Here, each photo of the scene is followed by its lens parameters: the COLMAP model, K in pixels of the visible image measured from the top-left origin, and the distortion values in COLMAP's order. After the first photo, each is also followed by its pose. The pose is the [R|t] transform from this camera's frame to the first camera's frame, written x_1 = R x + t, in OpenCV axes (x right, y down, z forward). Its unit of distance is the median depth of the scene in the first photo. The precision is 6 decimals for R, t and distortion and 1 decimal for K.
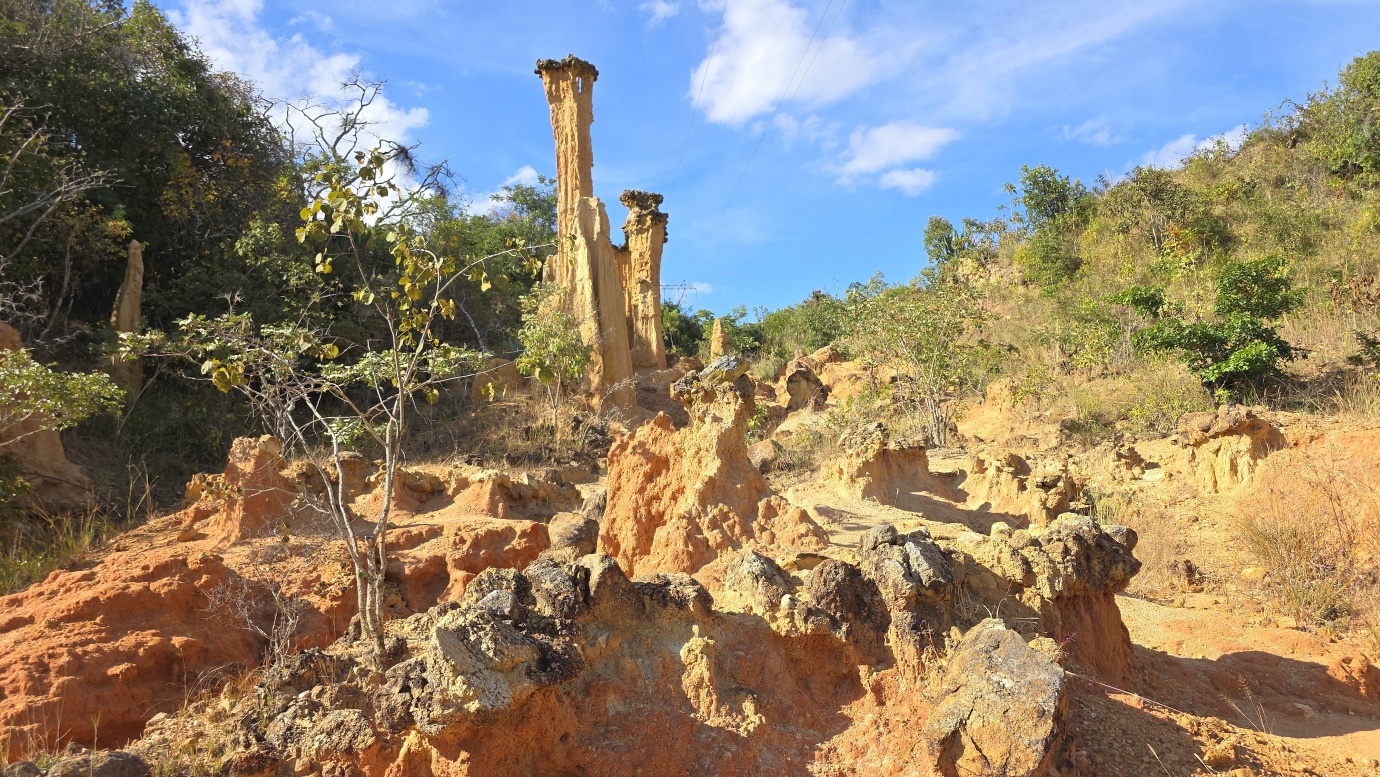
lens RADIAL K [[888.6, 0, 695.0], [0, 888.6, 394.2], [0, 0, 1]] dist [0.122007, -0.168468]
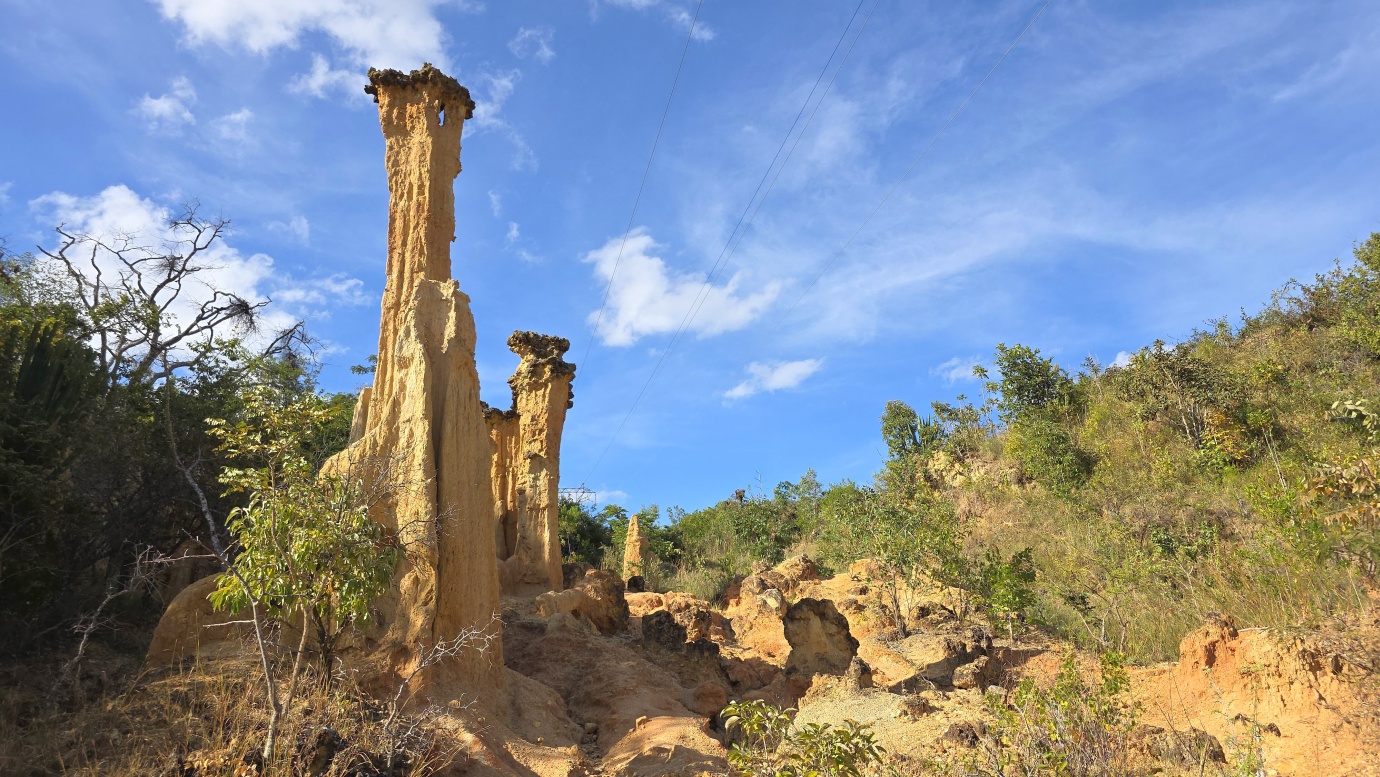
lens RADIAL K [[888.6, 0, 695.0], [0, 888.6, 394.2], [0, 0, 1]] dist [0.122007, -0.168468]
pose [[0.993258, 0.035598, 0.110325, -0.012796], [-0.009294, 0.973074, -0.230304, -0.015156], [-0.115553, 0.227725, 0.966845, 0.304086]]
